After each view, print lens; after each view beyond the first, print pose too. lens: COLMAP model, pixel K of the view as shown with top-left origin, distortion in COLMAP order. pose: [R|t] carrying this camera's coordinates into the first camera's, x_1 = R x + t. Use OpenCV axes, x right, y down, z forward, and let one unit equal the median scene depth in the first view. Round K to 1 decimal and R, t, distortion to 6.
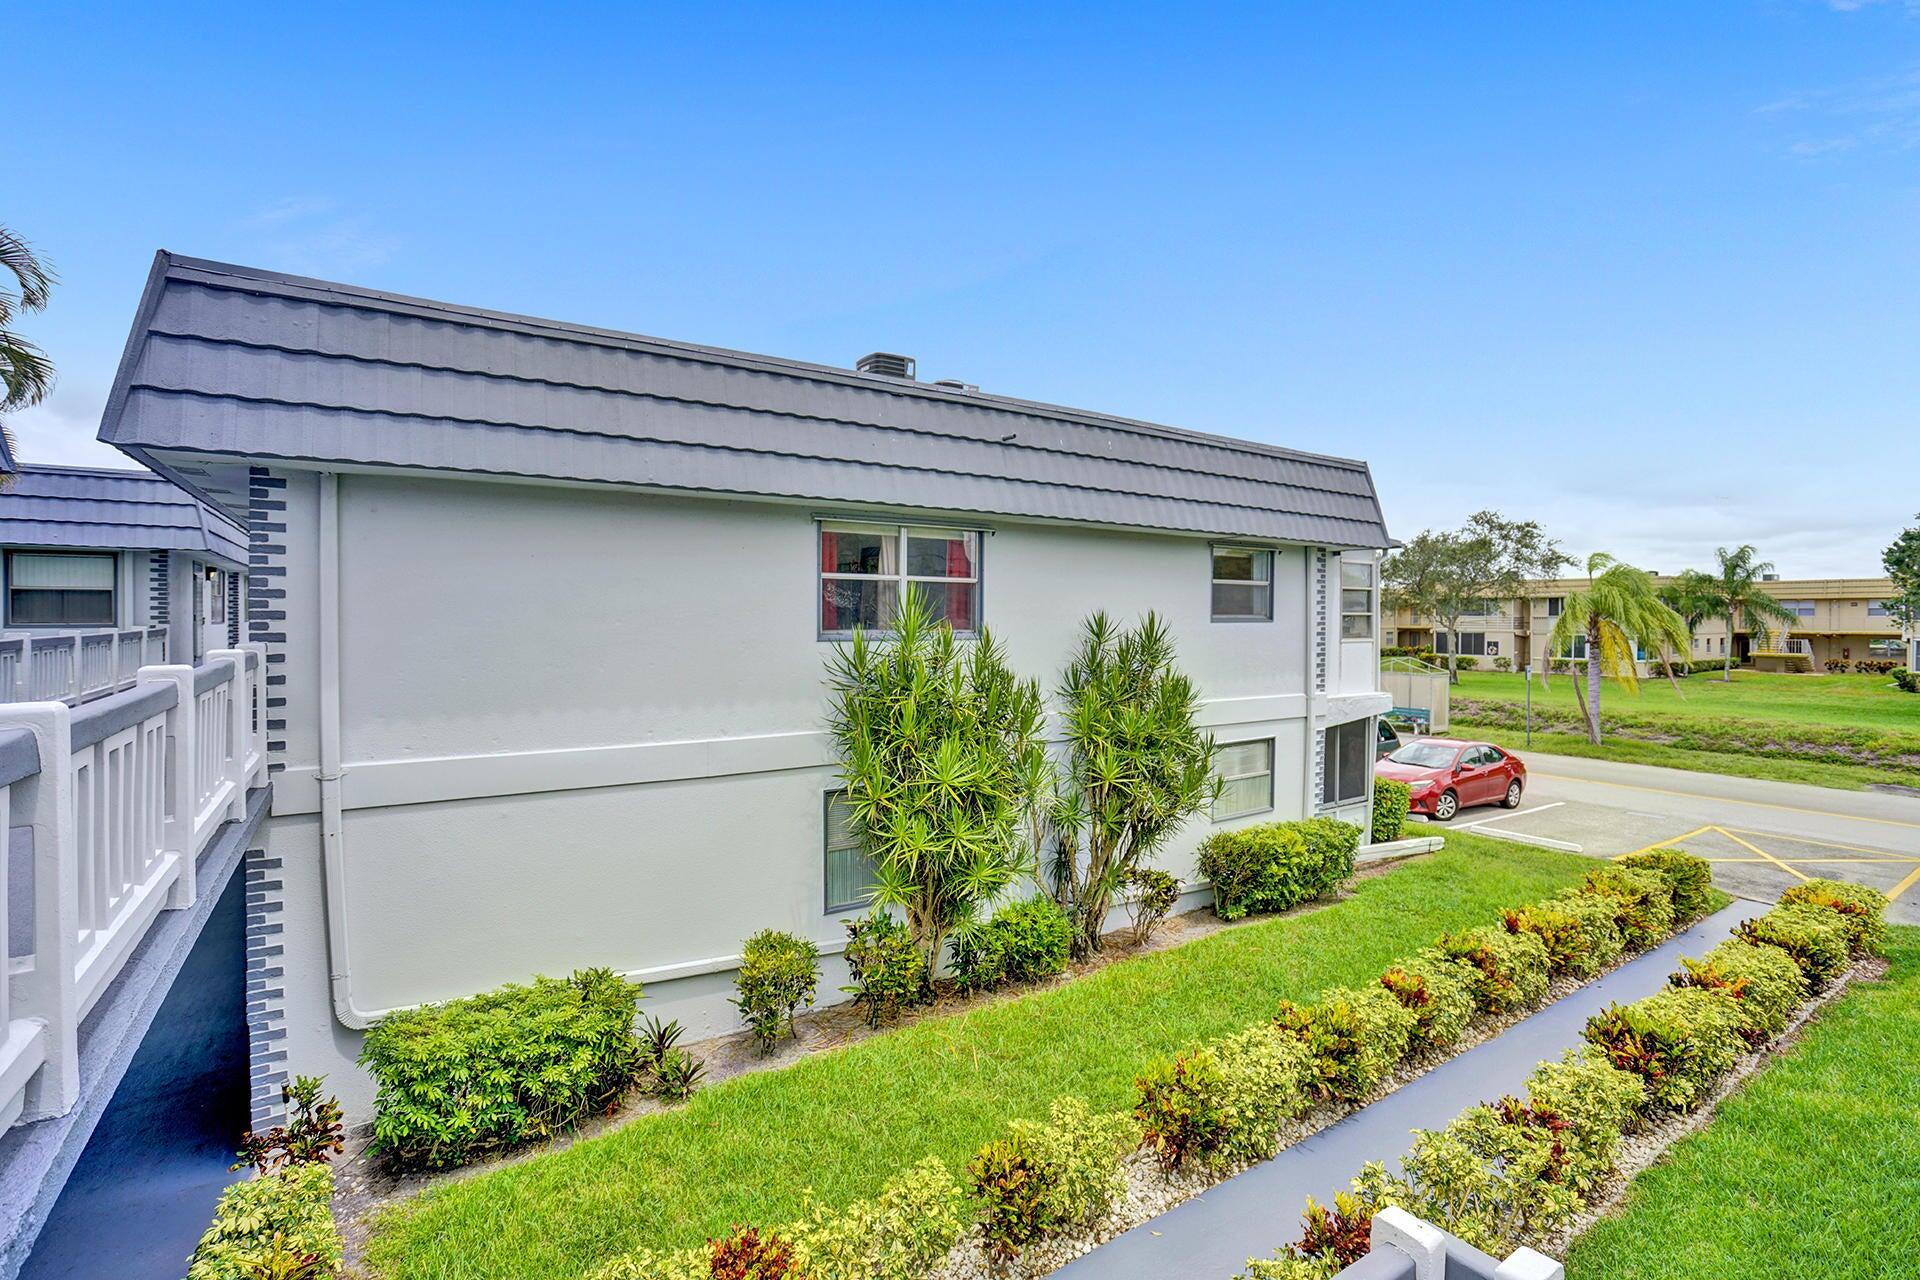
lens RADIAL K [[867.6, 0, 928.3], [0, 867.6, 634.1], [0, 0, 1]] dist [-0.003430, -0.000213]
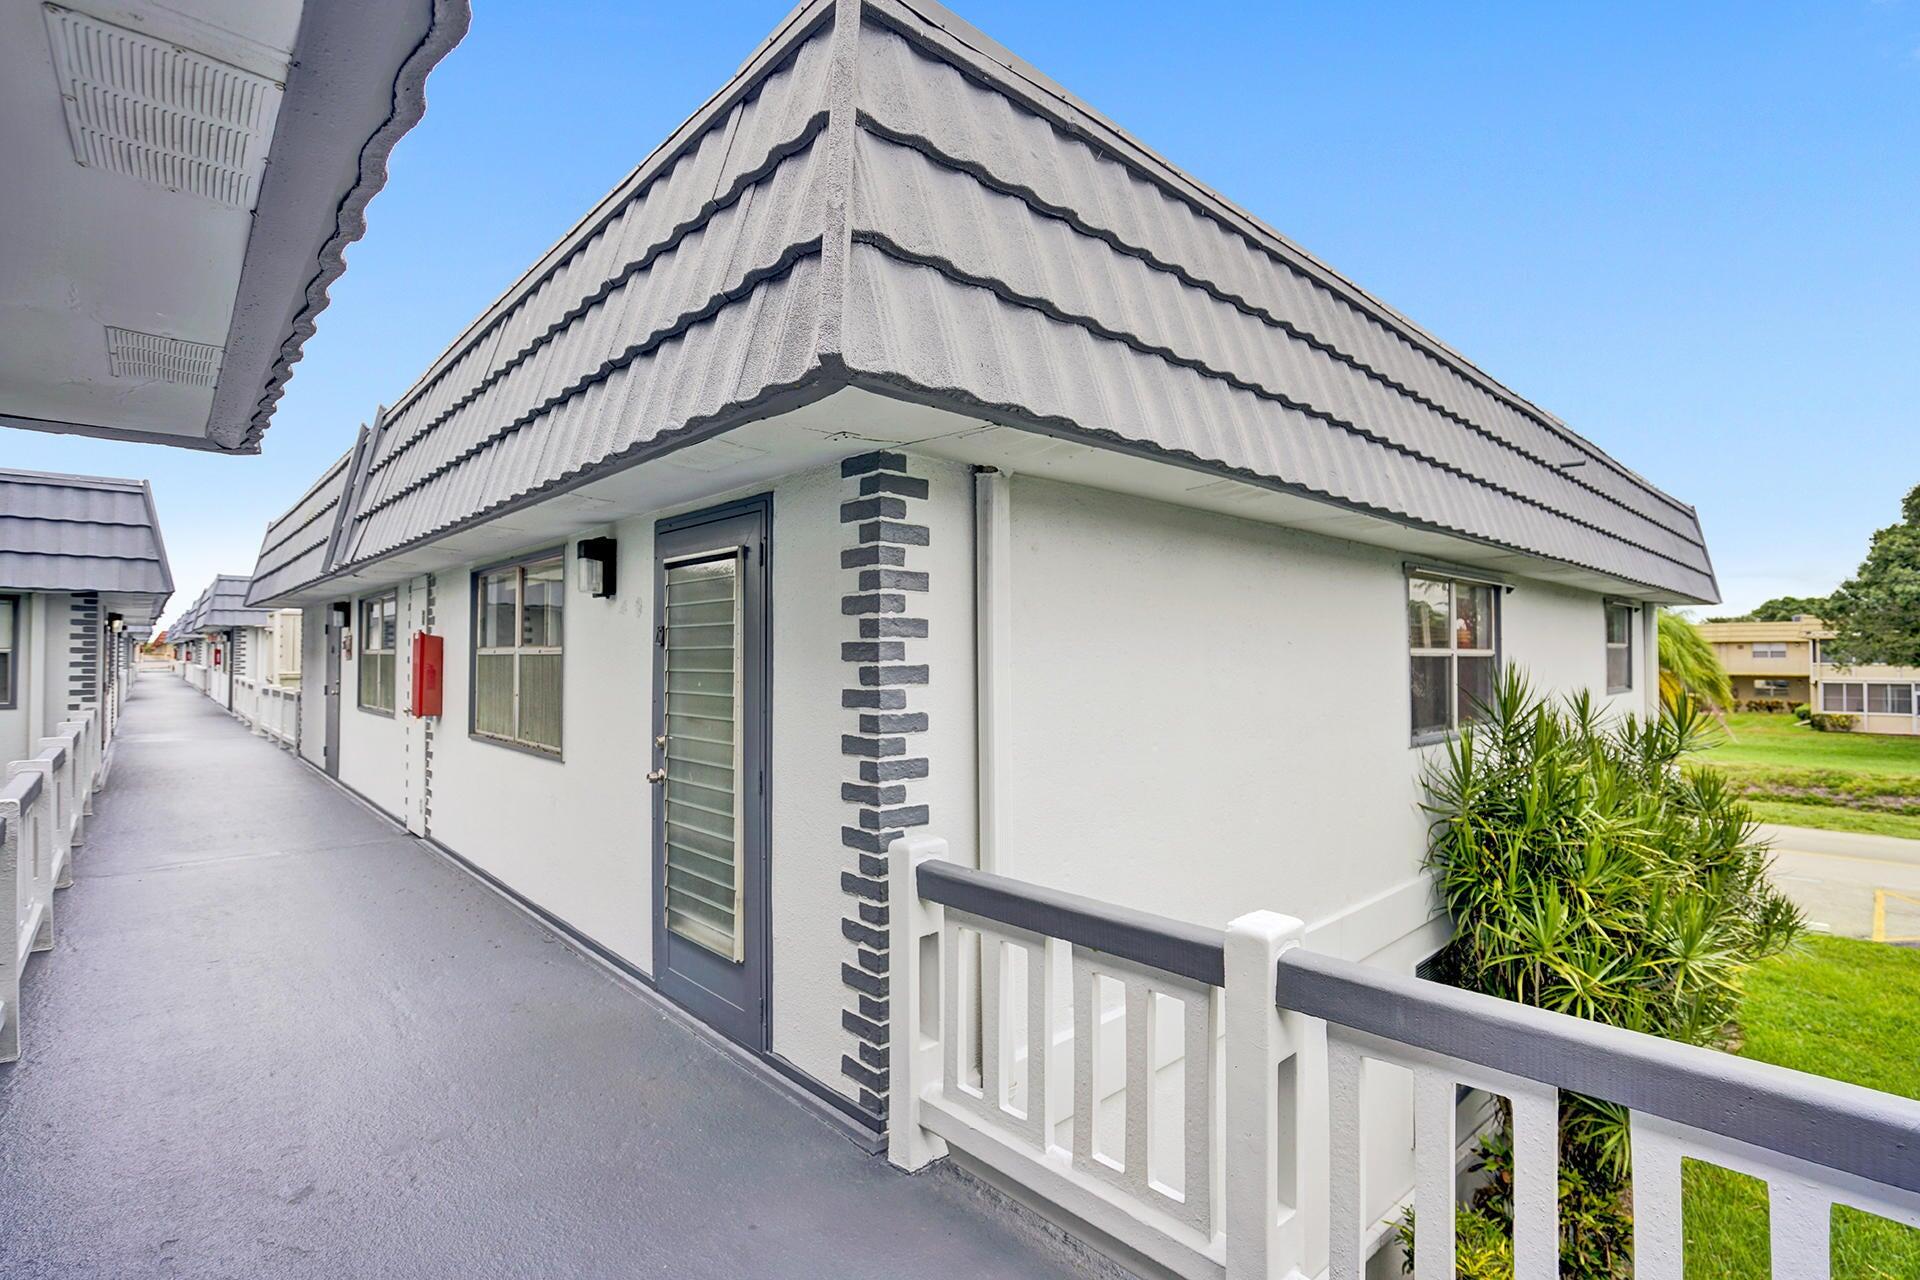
lens RADIAL K [[898.3, 0, 960.0], [0, 898.3, 640.0], [0, 0, 1]] dist [-0.001261, 0.001138]
pose [[0.988126, 0.000718, 0.153646, -0.322283], [0.005318, 0.999230, -0.038869, -0.028857], [-0.153556, 0.039224, 0.987361, 0.205732]]
